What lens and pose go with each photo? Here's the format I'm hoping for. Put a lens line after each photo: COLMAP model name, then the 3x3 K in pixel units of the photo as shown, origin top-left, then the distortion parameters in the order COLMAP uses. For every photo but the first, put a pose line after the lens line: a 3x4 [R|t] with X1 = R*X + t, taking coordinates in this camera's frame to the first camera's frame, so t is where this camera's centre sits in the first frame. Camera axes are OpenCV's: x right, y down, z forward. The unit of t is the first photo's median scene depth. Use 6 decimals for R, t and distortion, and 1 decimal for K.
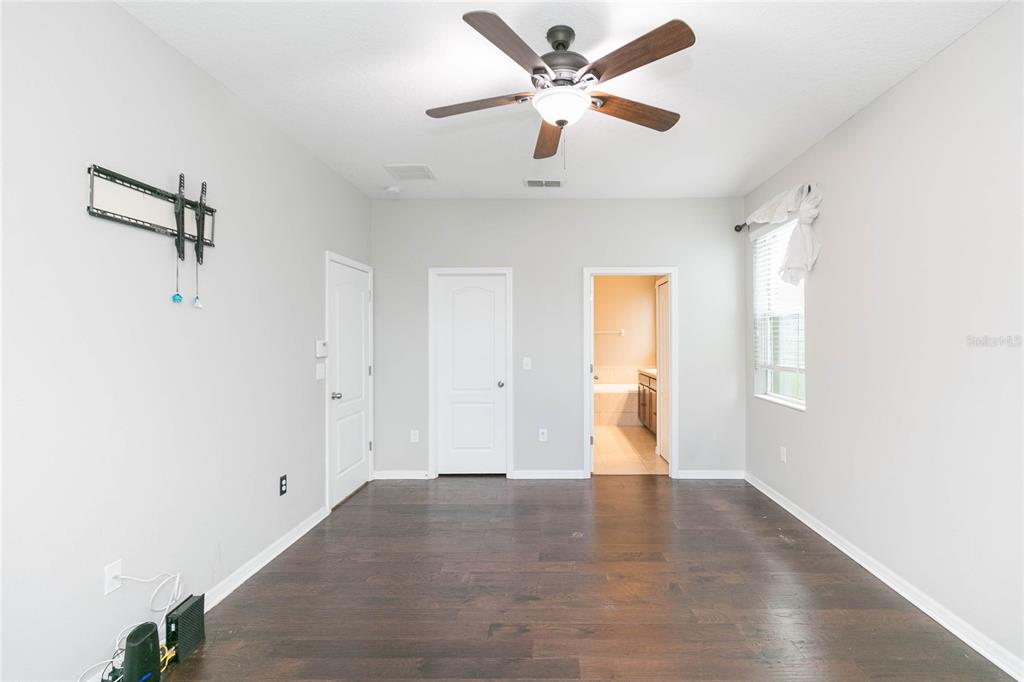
lens RADIAL K [[469.2, 0, 547.3], [0, 469.2, 341.1], [0, 0, 1]] dist [0.000095, 0.000268]
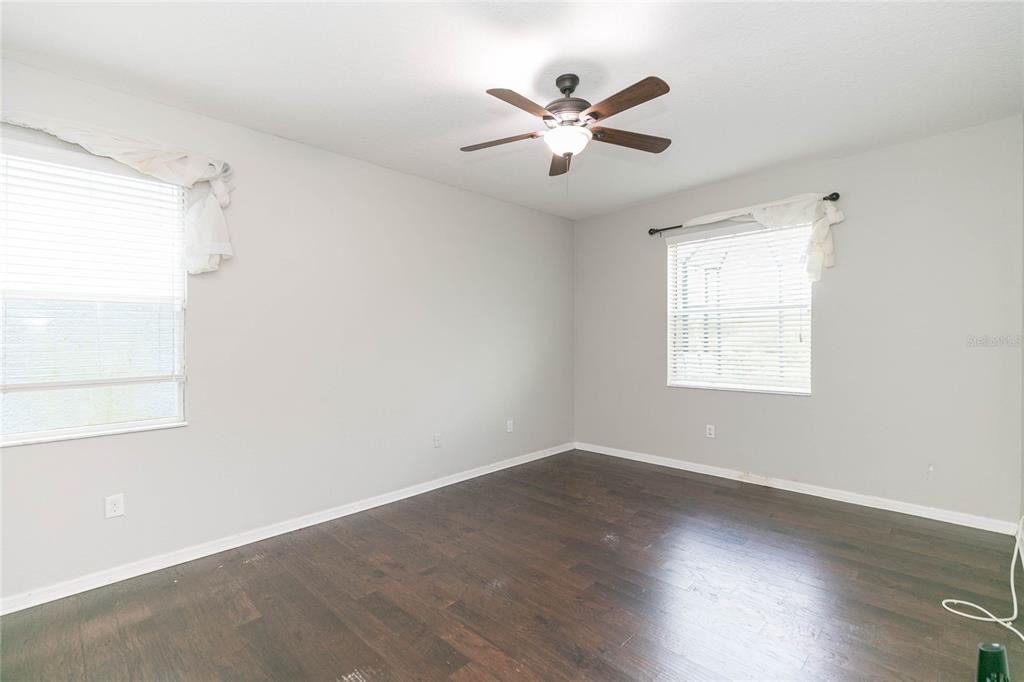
lens RADIAL K [[458.3, 0, 516.8], [0, 458.3, 339.1], [0, 0, 1]] dist [0.000926, -0.000076]
pose [[-0.715977, 0.013678, 0.697990, -0.465827], [0.022166, 0.999749, 0.003145, 0.006610], [-0.697772, 0.017723, -0.716101, 1.248267]]
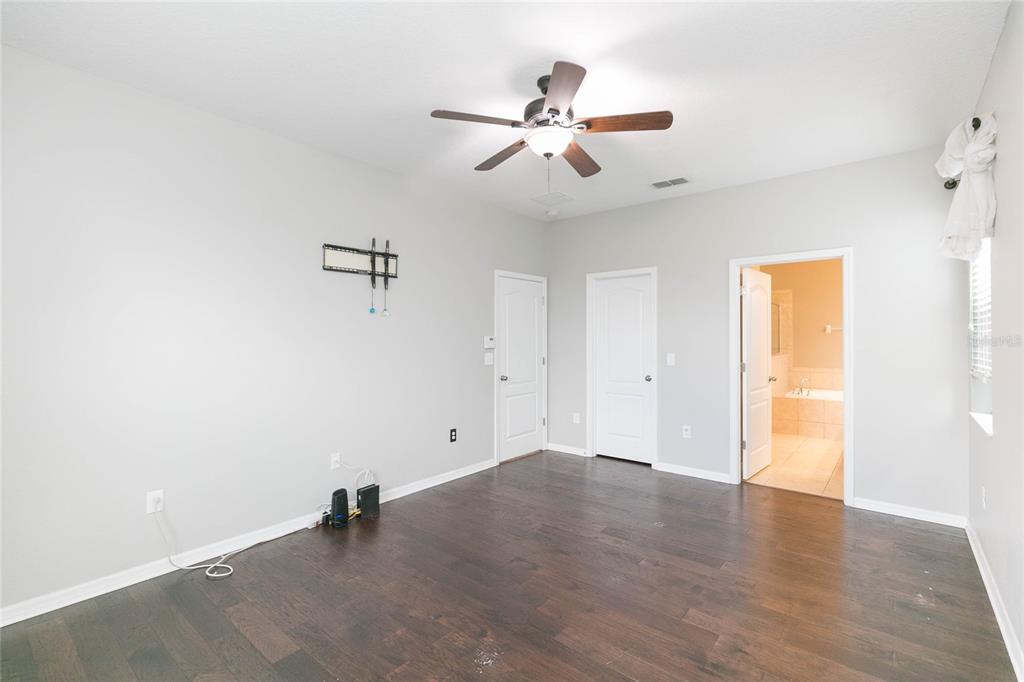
lens RADIAL K [[458.3, 0, 516.8], [0, 458.3, 339.1], [0, 0, 1]] dist [0.000926, -0.000076]
pose [[0.777525, 0.004030, -0.628839, 0.453231], [-0.004893, 0.999988, 0.000358, 0.006733], [0.628832, 0.002799, 0.777536, 0.018732]]
